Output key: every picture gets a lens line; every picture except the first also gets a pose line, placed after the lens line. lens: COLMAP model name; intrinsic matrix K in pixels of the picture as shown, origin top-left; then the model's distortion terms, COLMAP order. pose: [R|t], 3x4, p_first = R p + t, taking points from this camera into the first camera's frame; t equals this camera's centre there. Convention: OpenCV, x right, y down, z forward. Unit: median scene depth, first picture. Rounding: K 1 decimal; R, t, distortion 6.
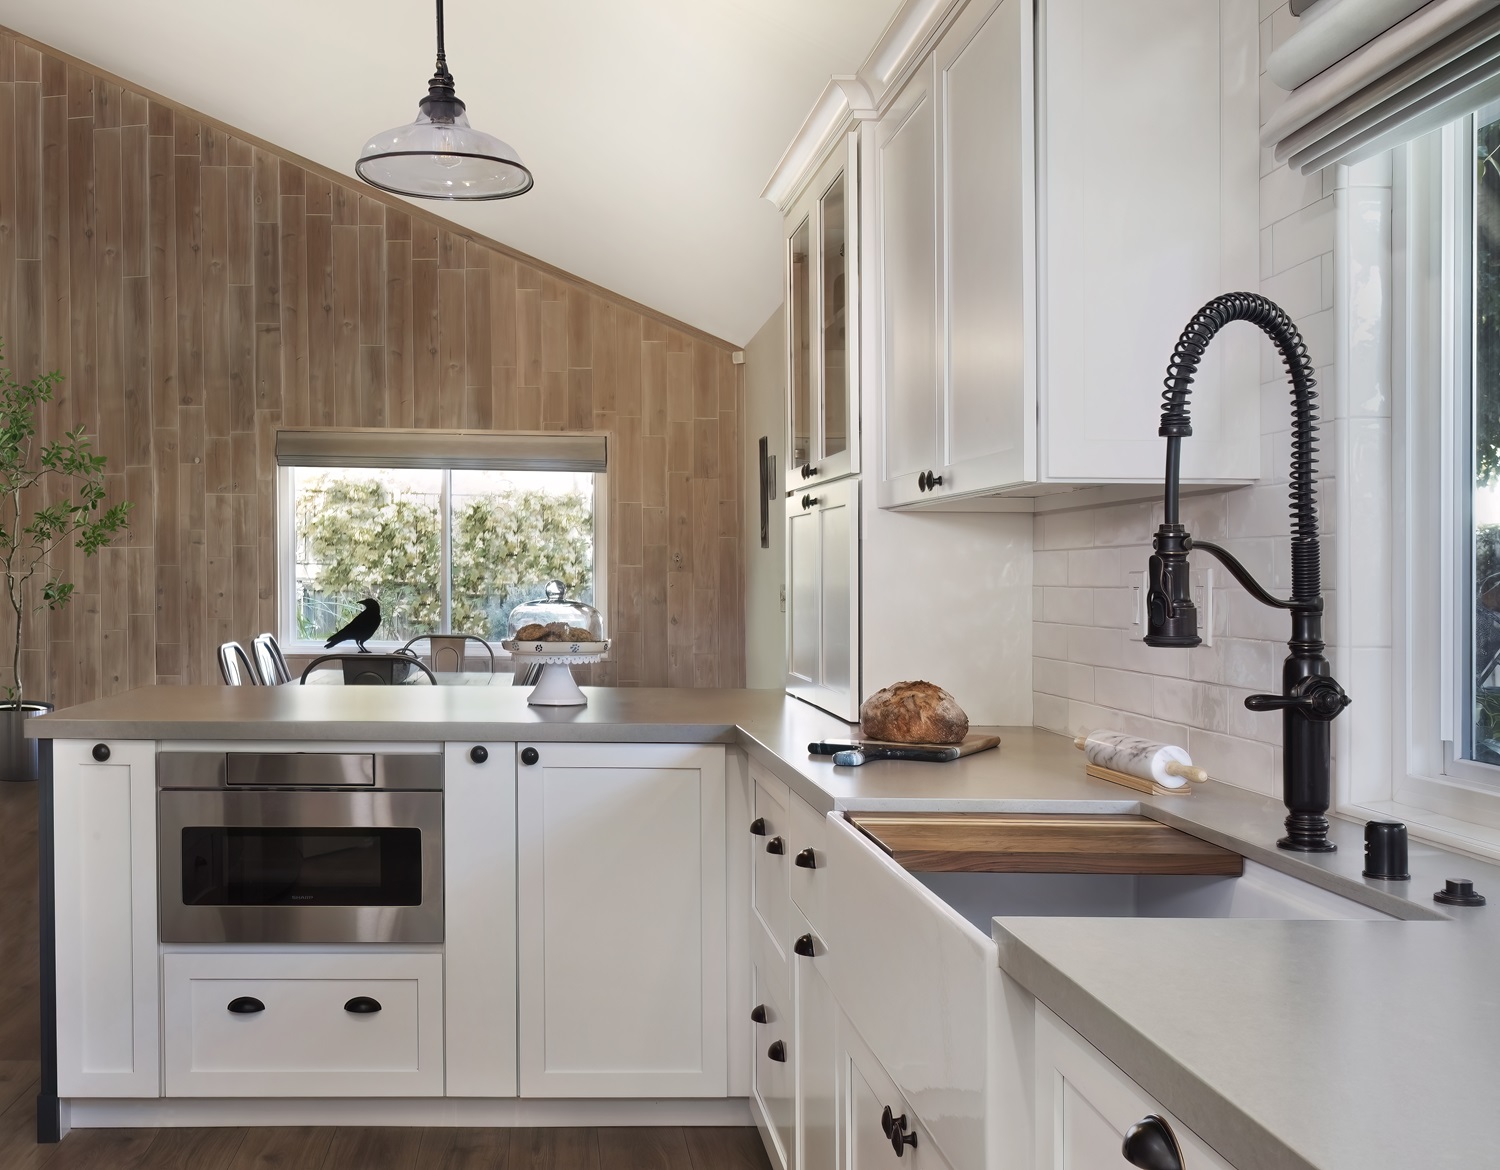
lens RADIAL K [[1534.8, 0, 750.0], [0, 1534.8, 585.0], [0, 0, 1]] dist [0.001691, -0.001920]
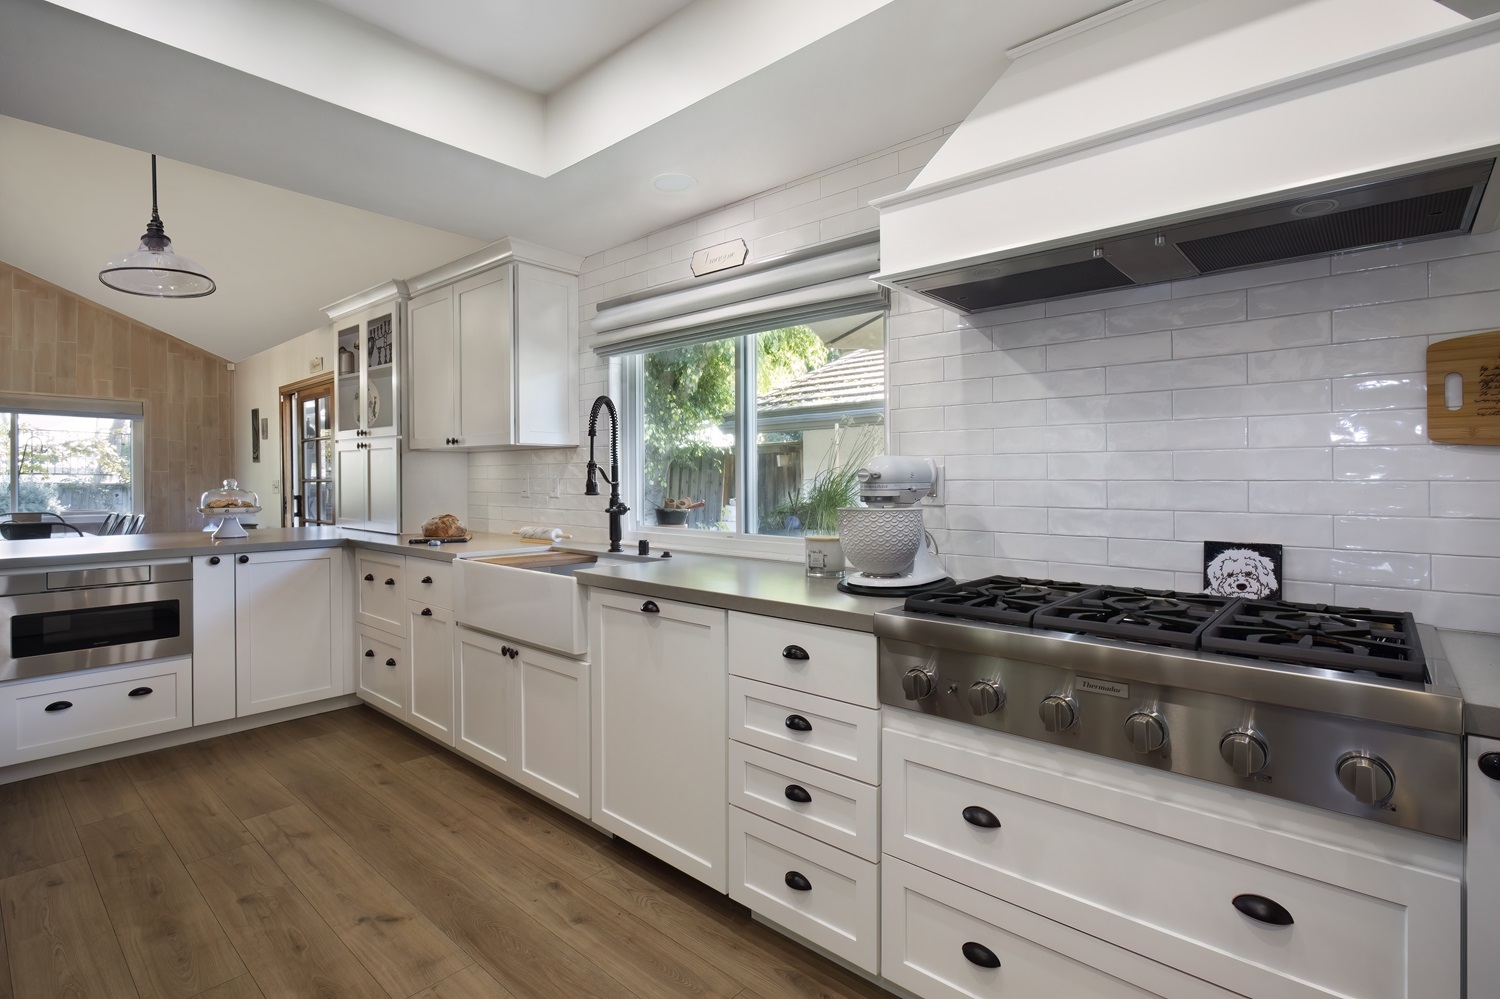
lens RADIAL K [[716.5, 0, 750.0], [0, 716.5, 499.5], [0, 0, 1]] dist [0.000137, 0.000019]
pose [[0.672834, -0.031439, 0.739125, -0.408337], [0.009304, 0.999377, 0.034039, -0.002030], [-0.739735, -0.016026, 0.672708, -0.220430]]
